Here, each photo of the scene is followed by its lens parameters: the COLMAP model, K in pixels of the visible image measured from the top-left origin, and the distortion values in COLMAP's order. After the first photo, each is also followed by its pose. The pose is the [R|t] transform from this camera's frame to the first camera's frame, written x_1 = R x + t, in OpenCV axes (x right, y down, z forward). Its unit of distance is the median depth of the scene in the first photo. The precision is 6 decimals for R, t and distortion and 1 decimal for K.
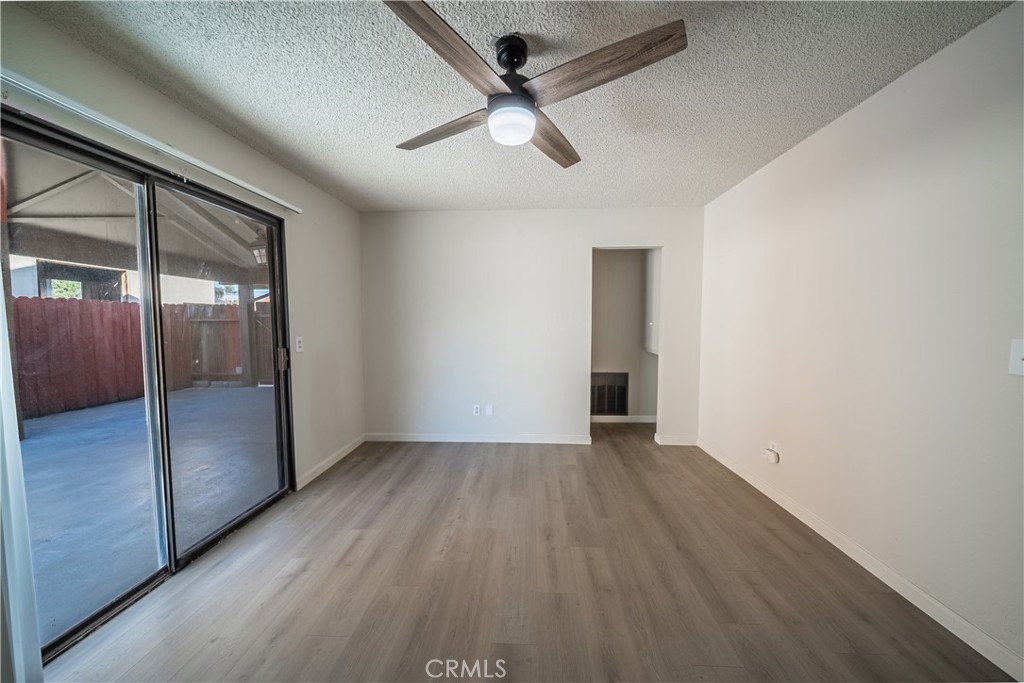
lens RADIAL K [[362.2, 0, 514.4], [0, 362.2, 344.3], [0, 0, 1]] dist [-0.000952, -0.000059]
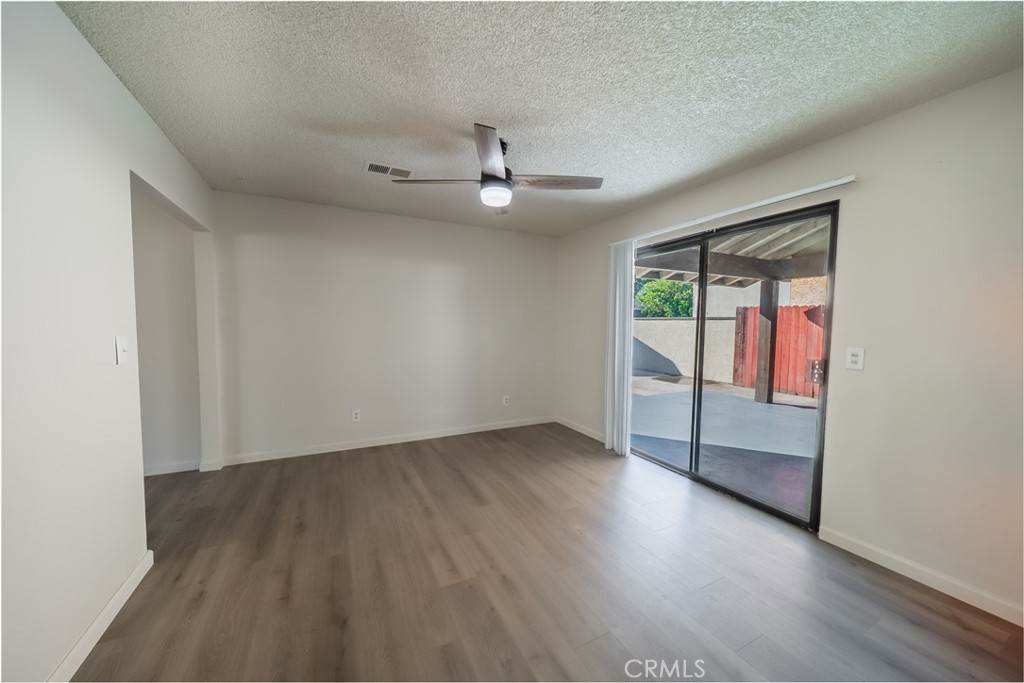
lens RADIAL K [[362.2, 0, 513.4], [0, 362.2, 341.3], [0, 0, 1]] dist [-0.000952, -0.000059]
pose [[-0.867063, 0.020851, -0.497761, 0.536445], [-0.038668, 0.993293, 0.108966, -0.126547], [0.496695, 0.113728, -0.860442, 1.846600]]
